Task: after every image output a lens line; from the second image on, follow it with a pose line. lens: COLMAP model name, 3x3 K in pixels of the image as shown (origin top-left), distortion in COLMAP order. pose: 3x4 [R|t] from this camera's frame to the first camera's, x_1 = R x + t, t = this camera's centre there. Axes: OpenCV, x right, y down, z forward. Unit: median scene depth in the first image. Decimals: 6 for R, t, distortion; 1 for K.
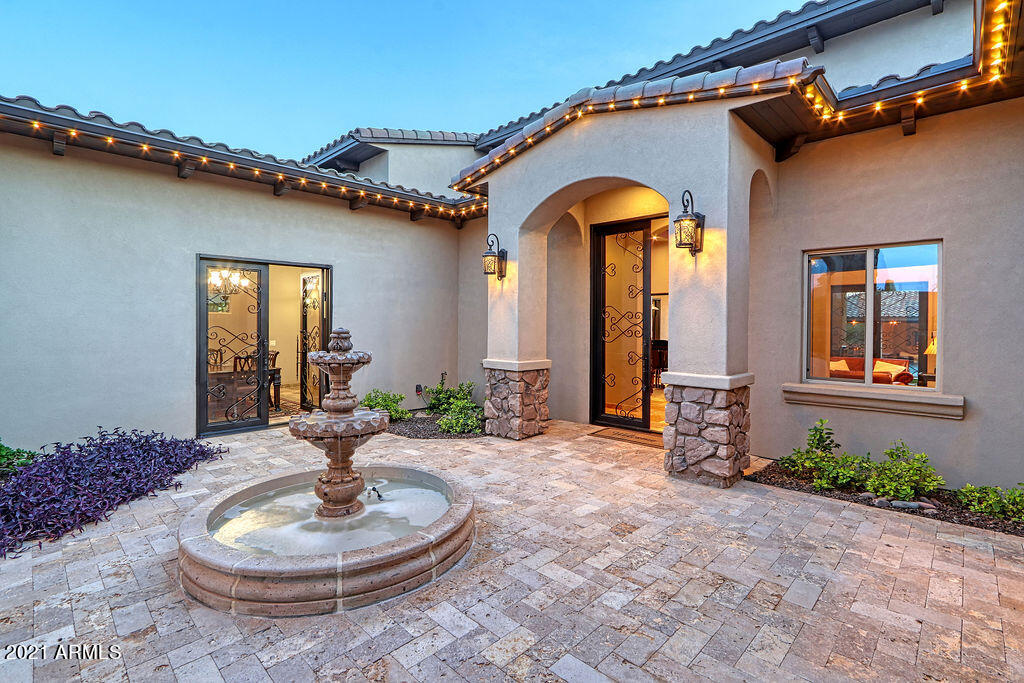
lens RADIAL K [[478.0, 0, 511.3], [0, 478.0, 325.8], [0, 0, 1]] dist [-0.012754, 0.002508]
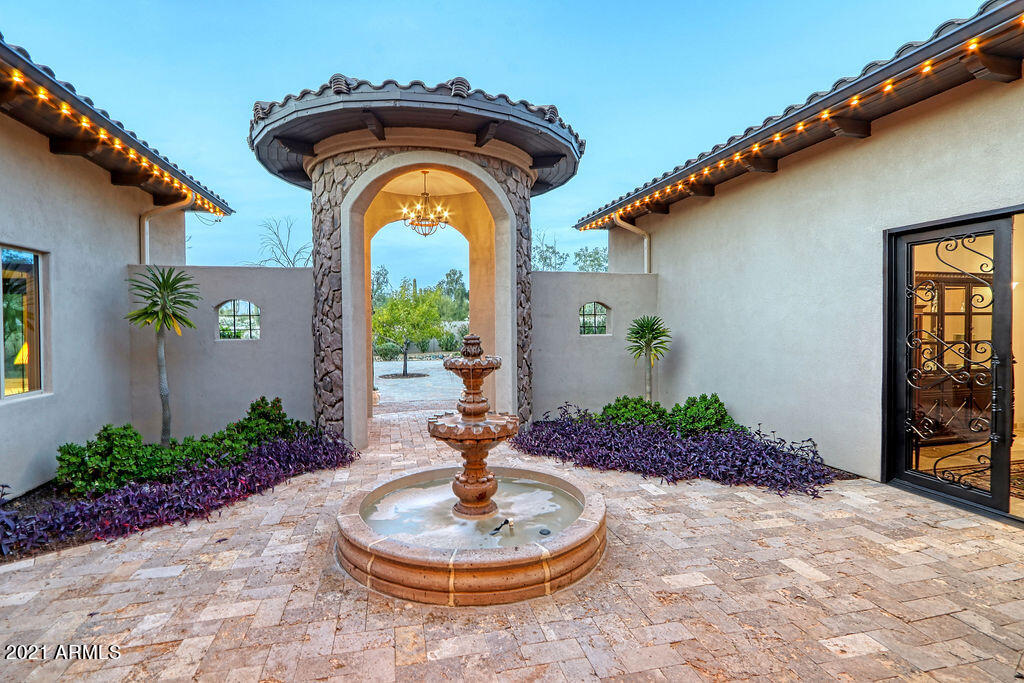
lens RADIAL K [[478.0, 0, 501.6], [0, 478.0, 333.8], [0, 0, 1]] dist [-0.012754, 0.002508]
pose [[-0.532418, 0.017105, -0.846309, 0.360844], [0.003614, 0.999833, 0.017934, -0.010748], [0.846474, 0.006490, -0.532391, 1.181647]]
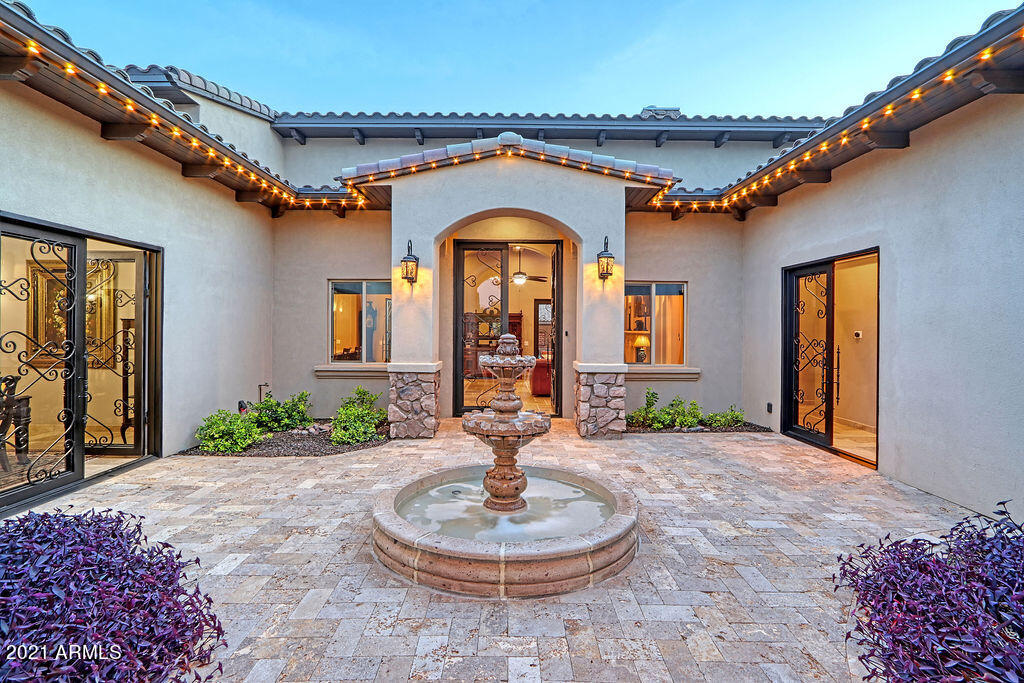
lens RADIAL K [[478.0, 0, 505.3], [0, 478.0, 327.0], [0, 0, 1]] dist [-0.012754, 0.002508]
pose [[0.715636, 0.001694, 0.698472, -0.814052], [-0.001706, 0.999998, -0.000678, -0.007632], [-0.698472, -0.000706, 0.715637, 0.173131]]
